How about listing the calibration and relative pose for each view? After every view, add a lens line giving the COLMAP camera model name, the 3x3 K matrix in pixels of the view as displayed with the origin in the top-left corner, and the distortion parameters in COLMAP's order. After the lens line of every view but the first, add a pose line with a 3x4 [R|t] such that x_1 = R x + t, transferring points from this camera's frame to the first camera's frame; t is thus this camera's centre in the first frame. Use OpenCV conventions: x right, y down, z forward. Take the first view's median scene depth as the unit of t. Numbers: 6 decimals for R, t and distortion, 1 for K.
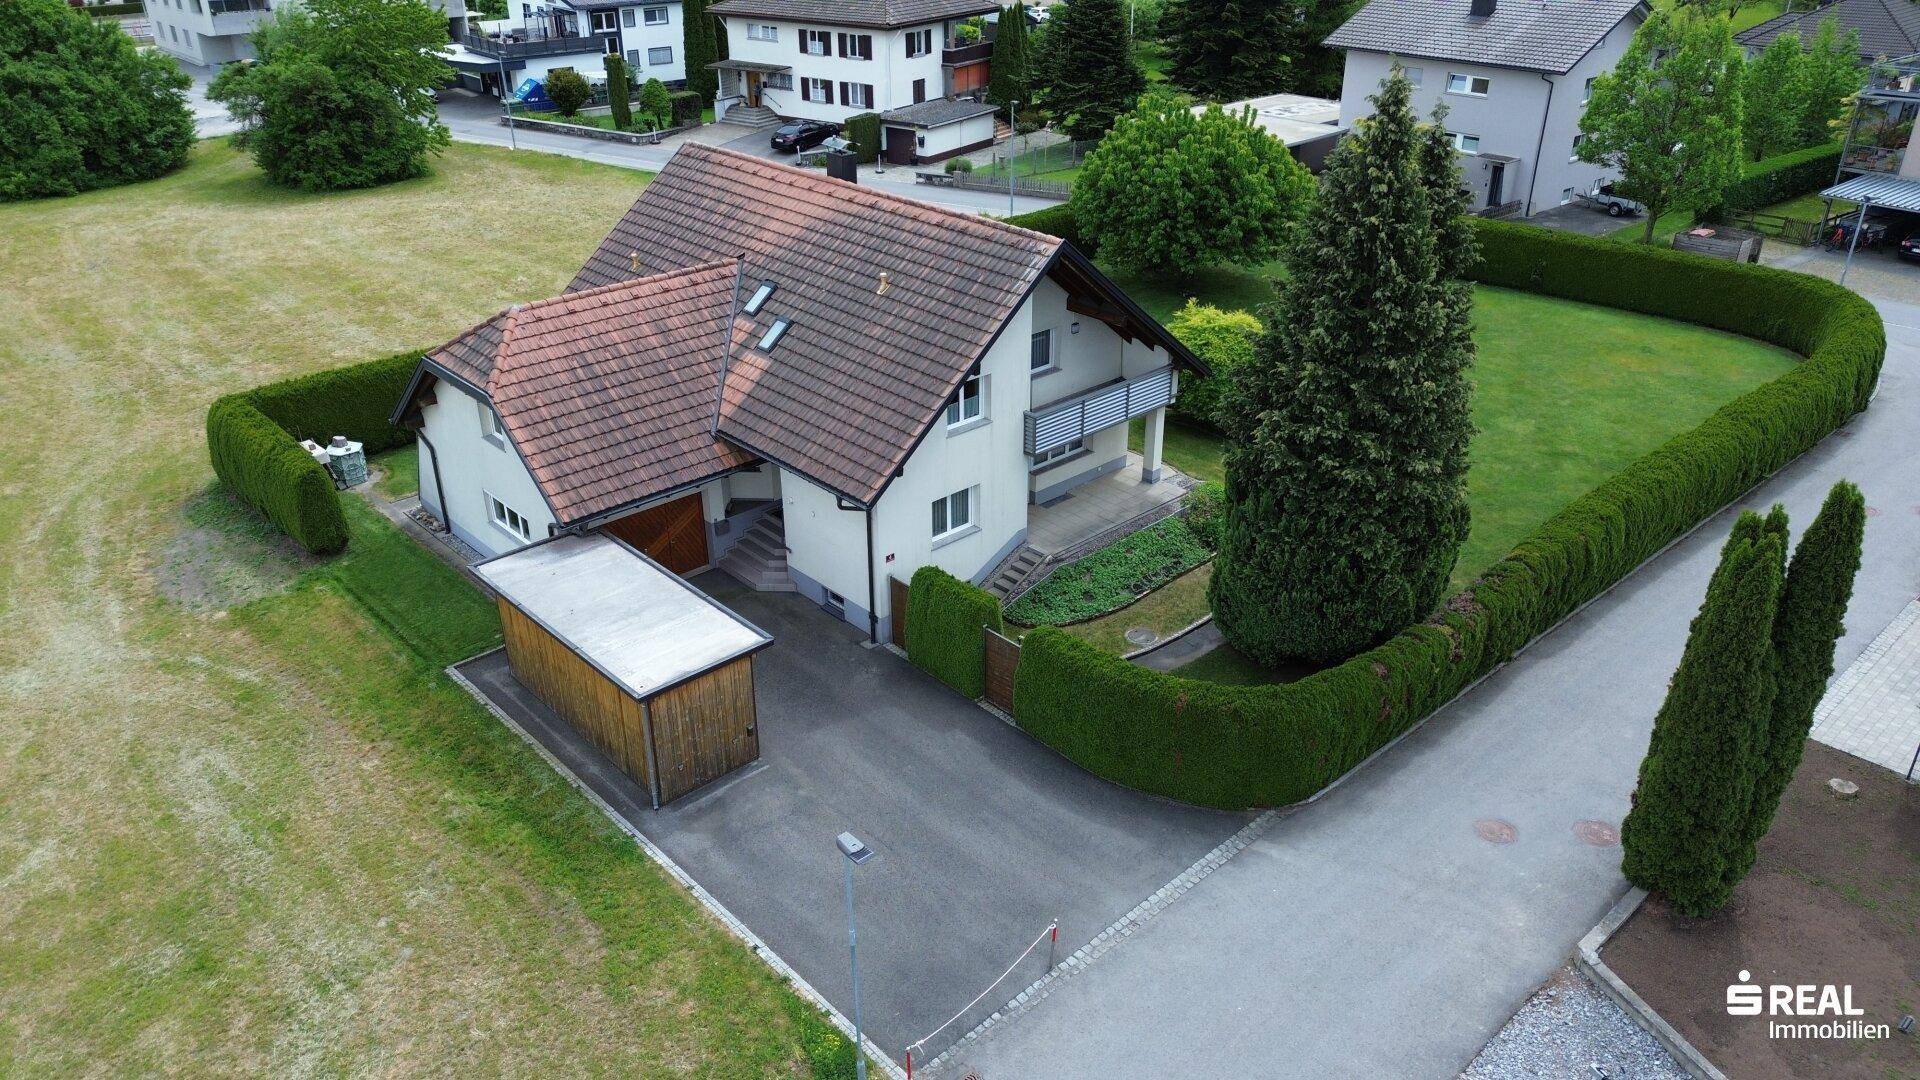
lens RADIAL K [[1346.7, 0, 967.5], [0, 1346.7, 550.9], [0, 0, 1]] dist [0.057551, -0.051800]
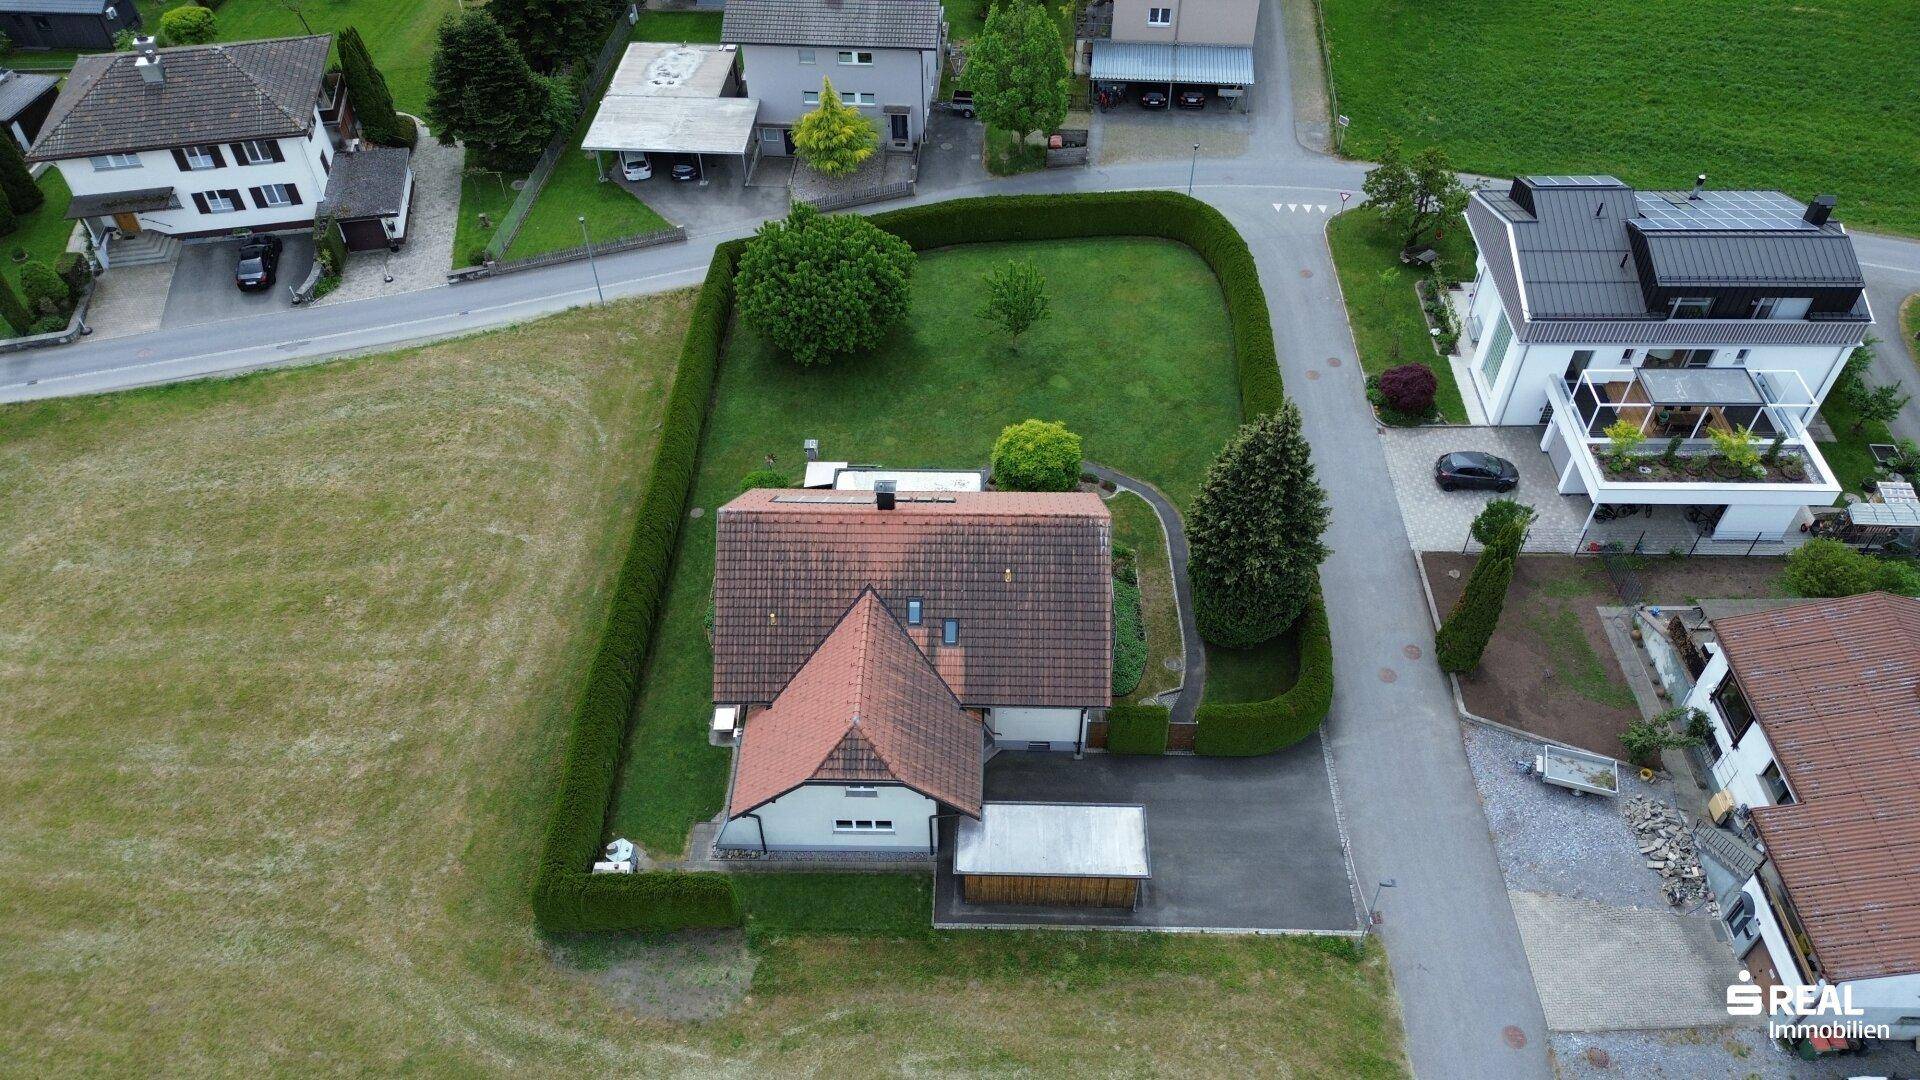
lens RADIAL K [[1346.7, 0, 966.0], [0, 1346.7, 537.6], [0, 0, 1]] dist [0.057551, -0.051800]
pose [[0.697109, -0.517004, 0.496735, -0.786117], [0.337460, 0.847891, 0.408903, -0.819183], [-0.632582, -0.117422, 0.765540, -0.181905]]
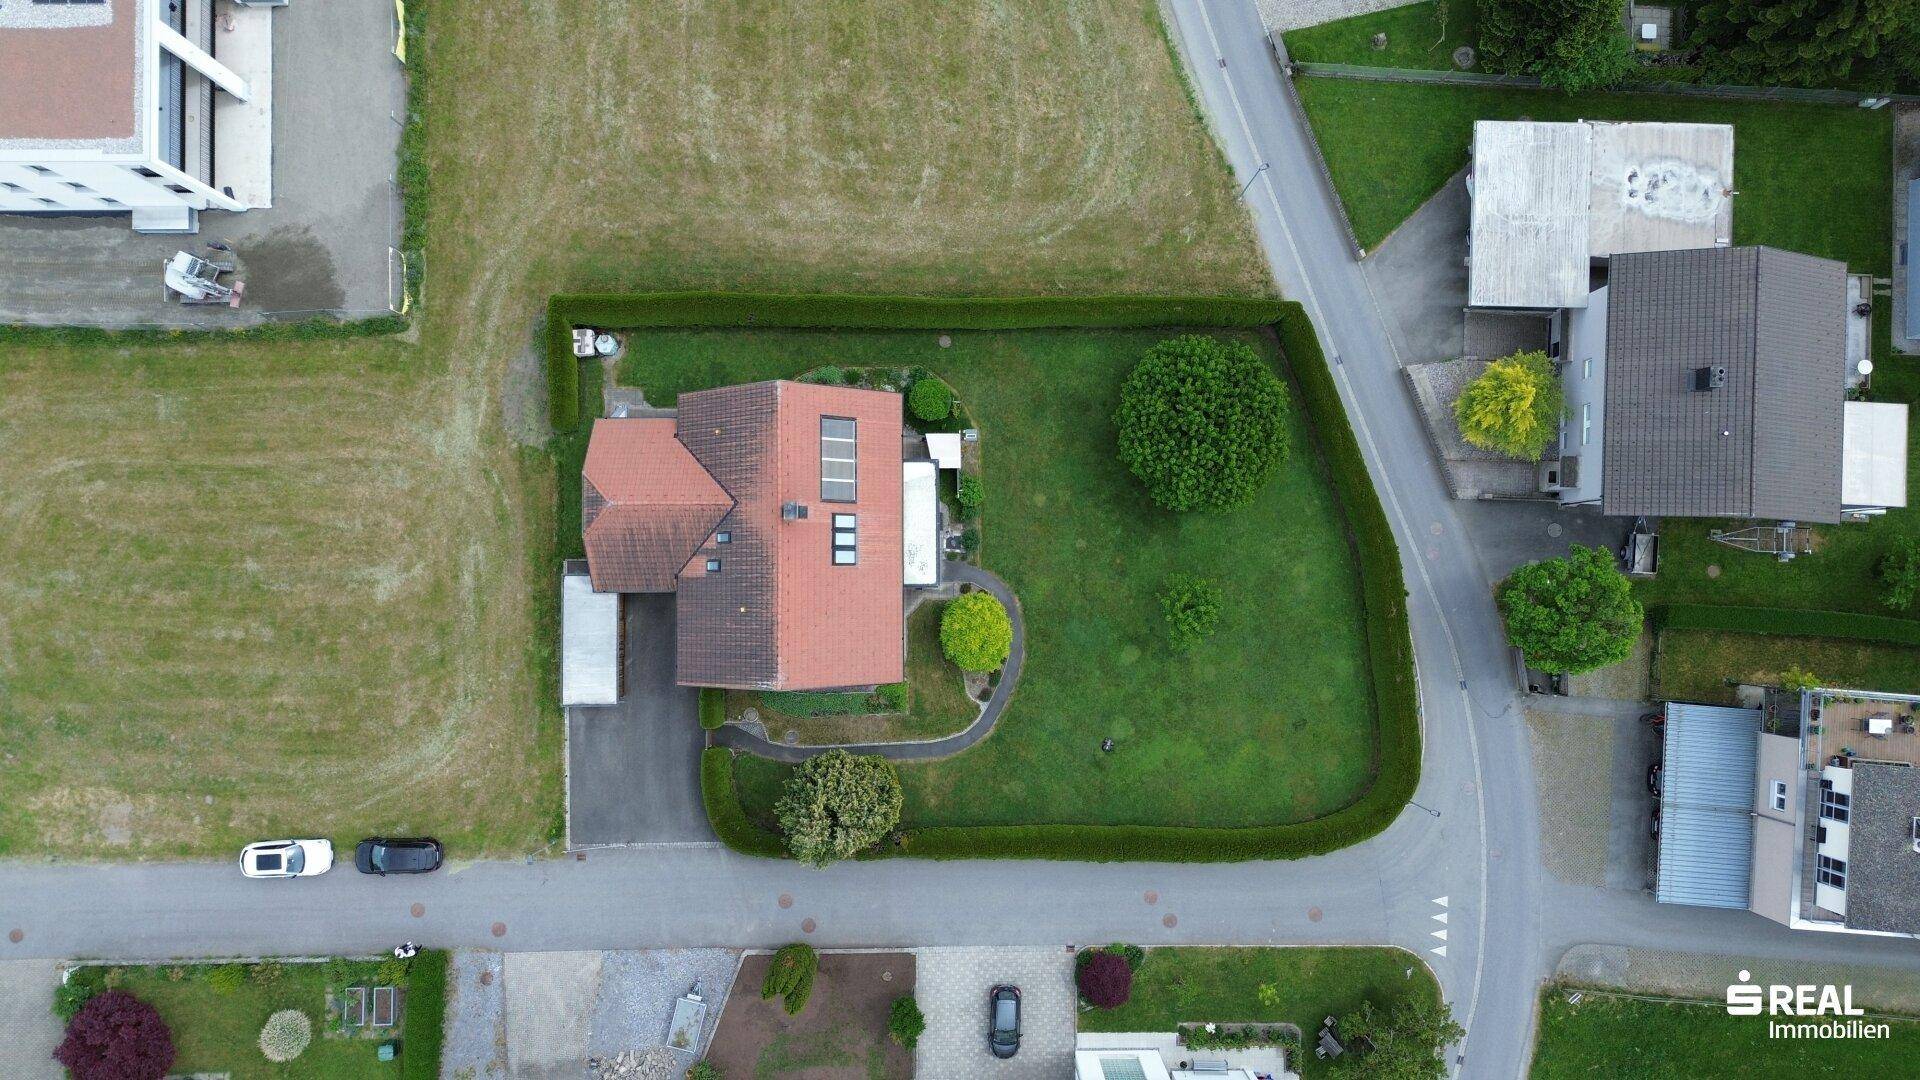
lens RADIAL K [[1346.7, 0, 974.9], [0, 1346.7, 548.5], [0, 0, 1]] dist [0.057551, -0.051800]
pose [[0.737300, 0.675562, -0.002030, 0.129933], [-0.331767, 0.364701, 0.870014, -1.957228], [0.588489, -0.640788, 0.493023, 0.208671]]
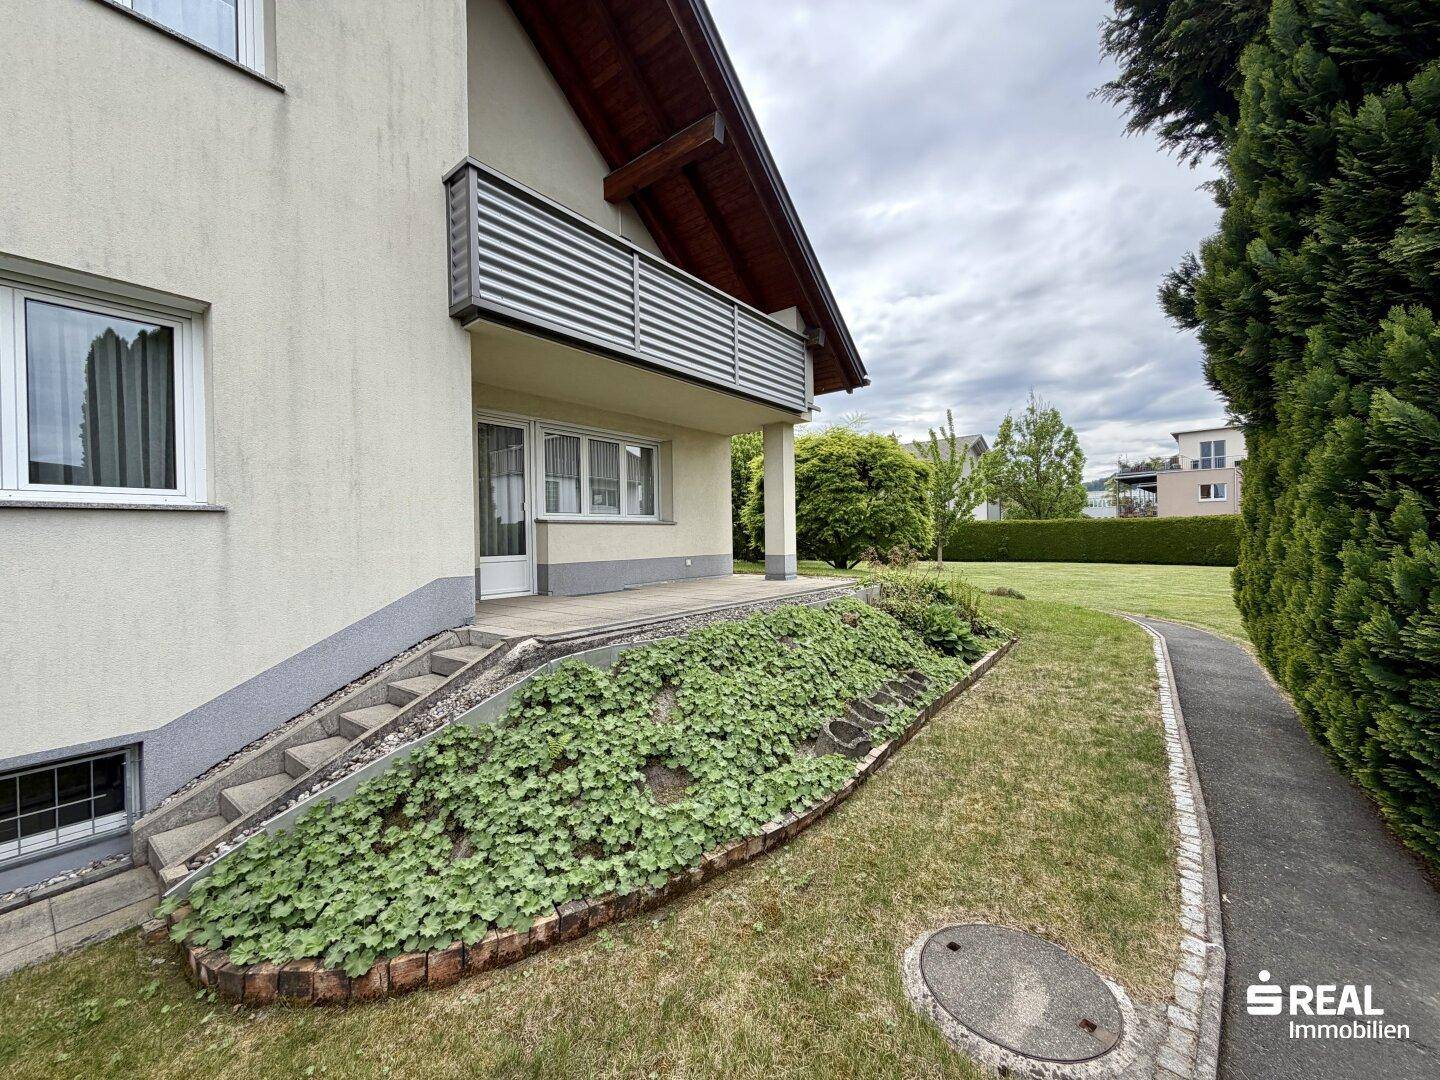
lens RADIAL K [[572.4, 0, 712.6], [0, 572.4, 536.9], [0, 0, 1]] dist [-0.002997, -0.000357]
pose [[0.989030, -0.017198, 0.146710, 0.076331], [0.083714, 0.883562, -0.460771, 0.039883], [-0.121703, 0.467998, 0.875309, 0.815892]]
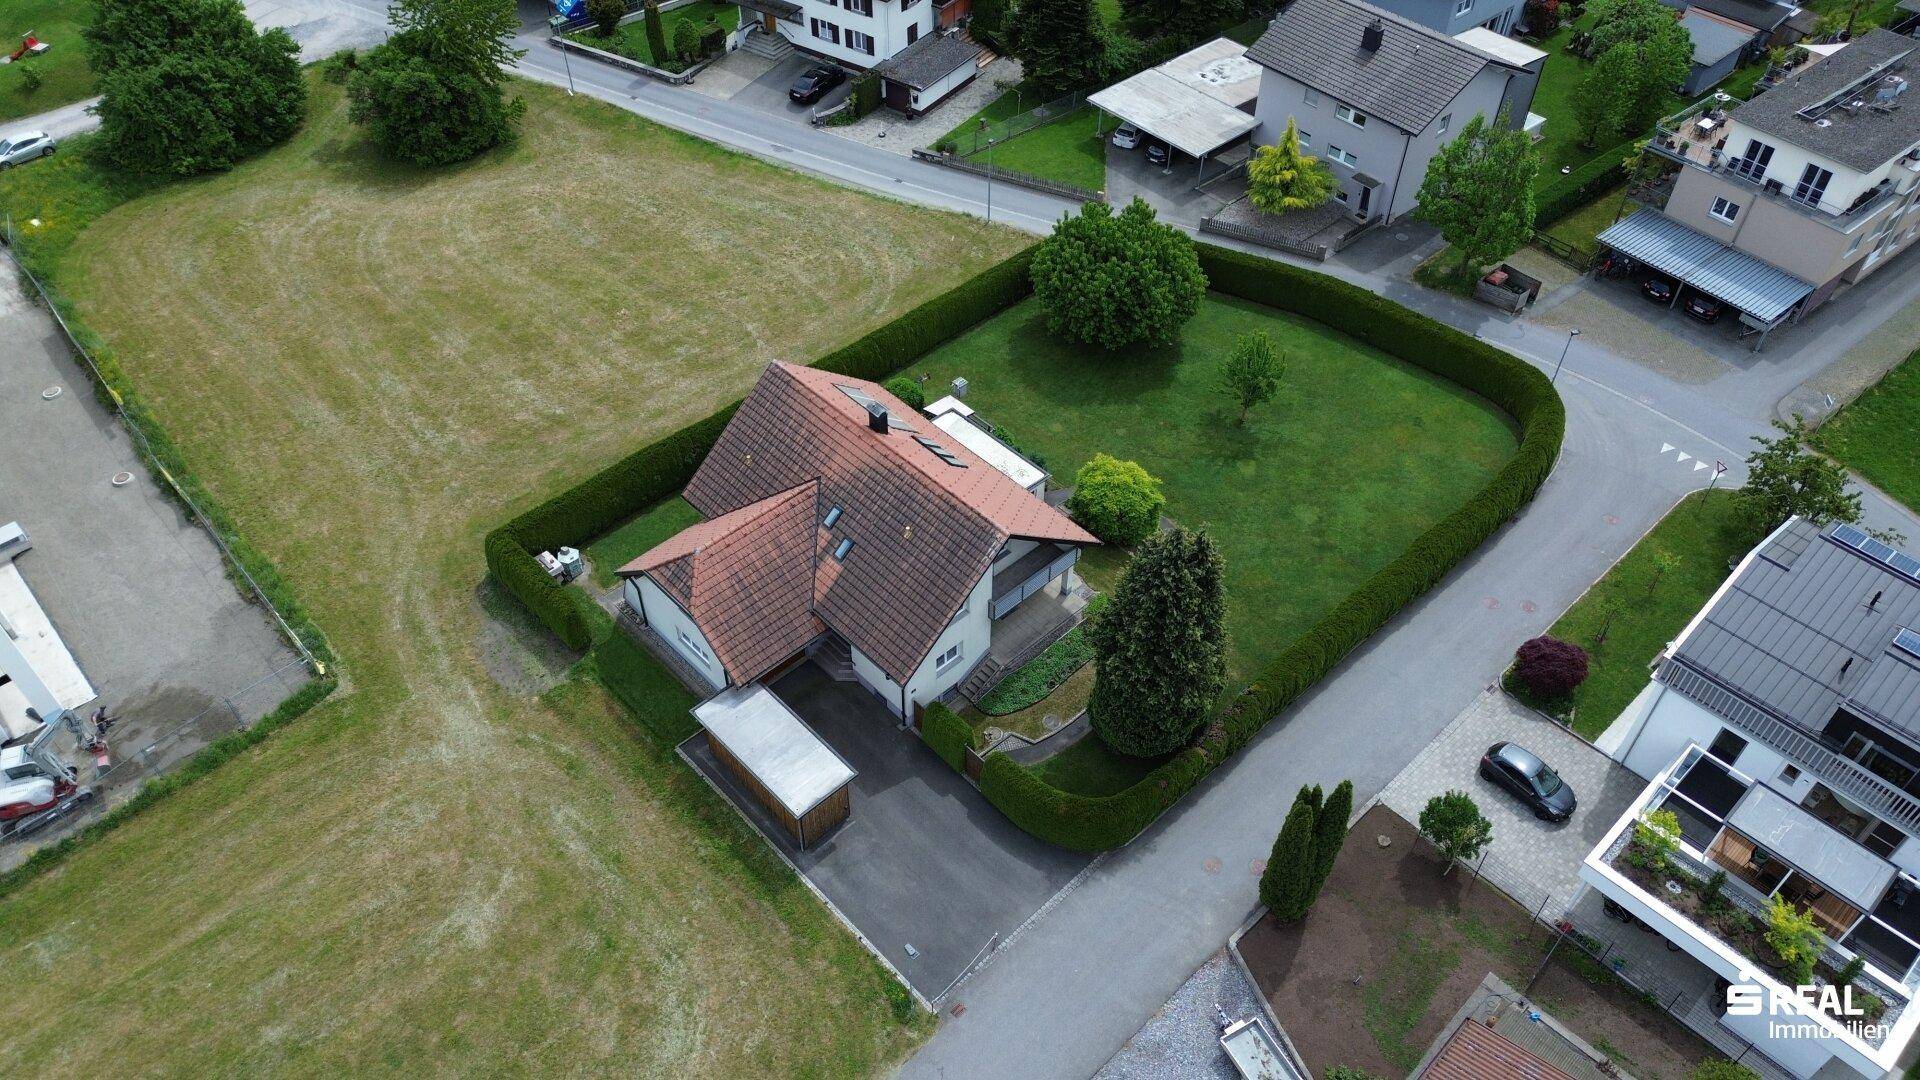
lens RADIAL K [[1346.7, 0, 970.7], [0, 1346.7, 544.8], [0, 0, 1]] dist [0.057551, -0.051800]
pose [[0.999885, 0.000516, 0.015185, -0.007117], [-0.005101, 0.952809, 0.303528, -0.631575], [-0.014311, -0.303571, 0.952701, -0.579691]]
